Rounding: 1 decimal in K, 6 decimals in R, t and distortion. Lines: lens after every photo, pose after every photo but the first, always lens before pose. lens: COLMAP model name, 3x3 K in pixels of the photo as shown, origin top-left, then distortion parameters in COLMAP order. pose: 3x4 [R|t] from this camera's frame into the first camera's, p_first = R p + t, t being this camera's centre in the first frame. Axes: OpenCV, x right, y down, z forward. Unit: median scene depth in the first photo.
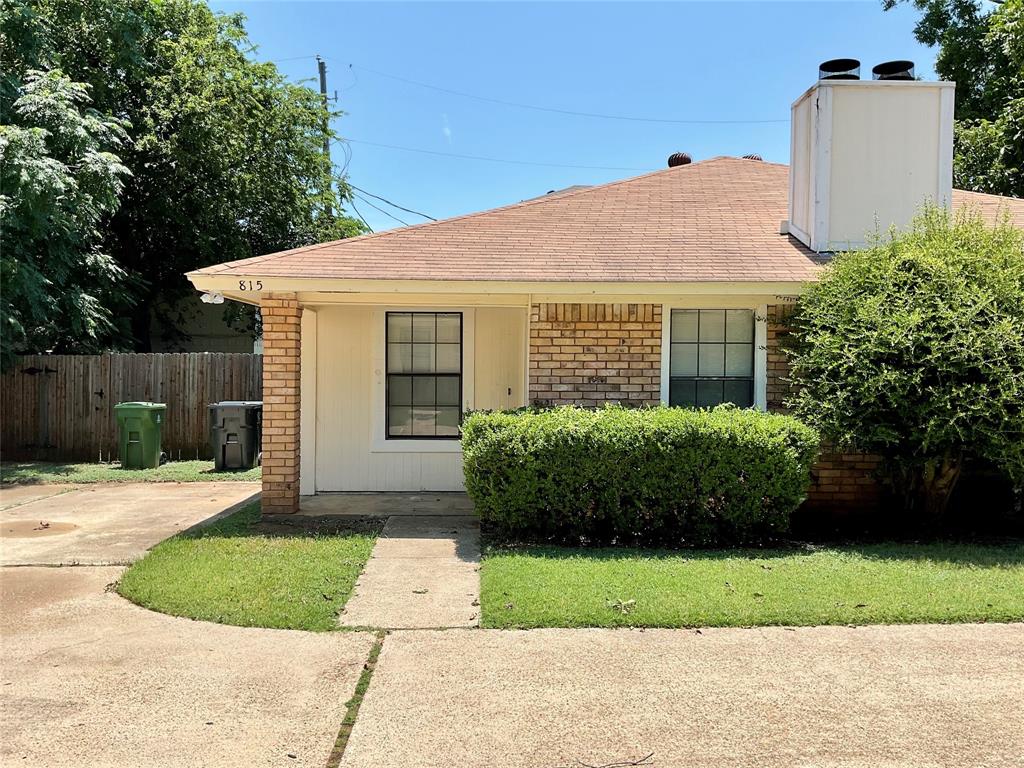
lens RADIAL K [[859.1, 0, 512.0], [0, 859.1, 384.0], [0, 0, 1]] dist [-0.000926, -0.000875]
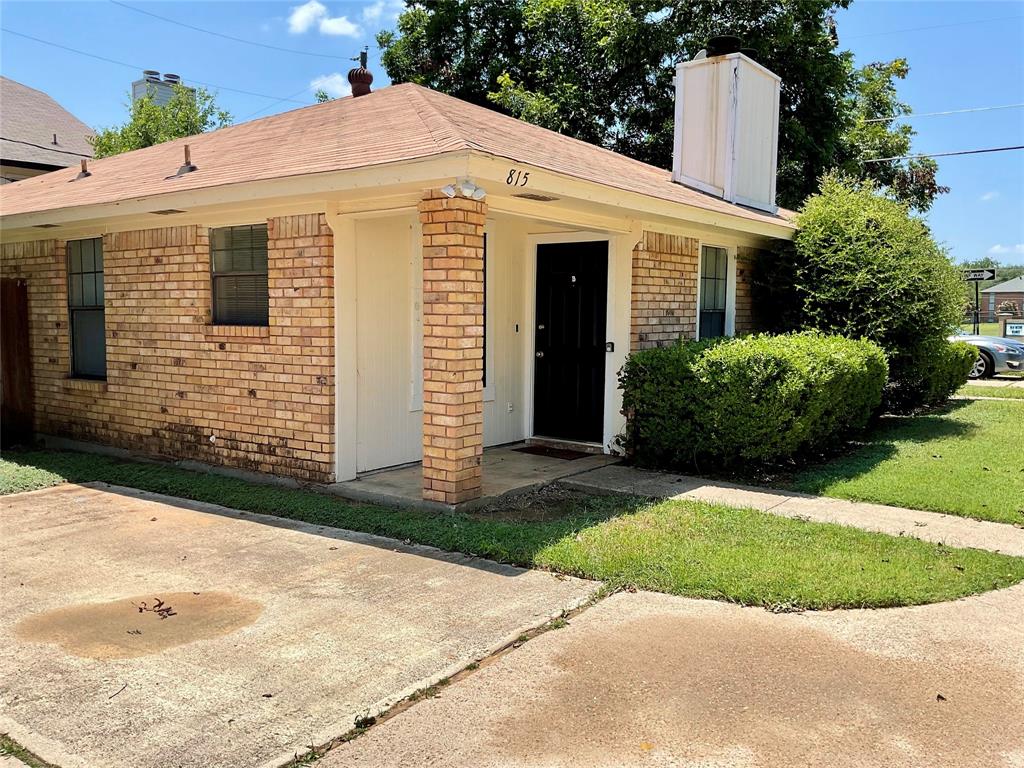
lens RADIAL K [[859.1, 0, 512.0], [0, 859.1, 384.0], [0, 0, 1]] dist [-0.000926, -0.000875]
pose [[0.663392, -0.068100, 0.745167, -0.781469], [0.025362, 0.997324, 0.068566, 0.004446], [-0.747842, -0.026587, 0.663344, 0.498798]]
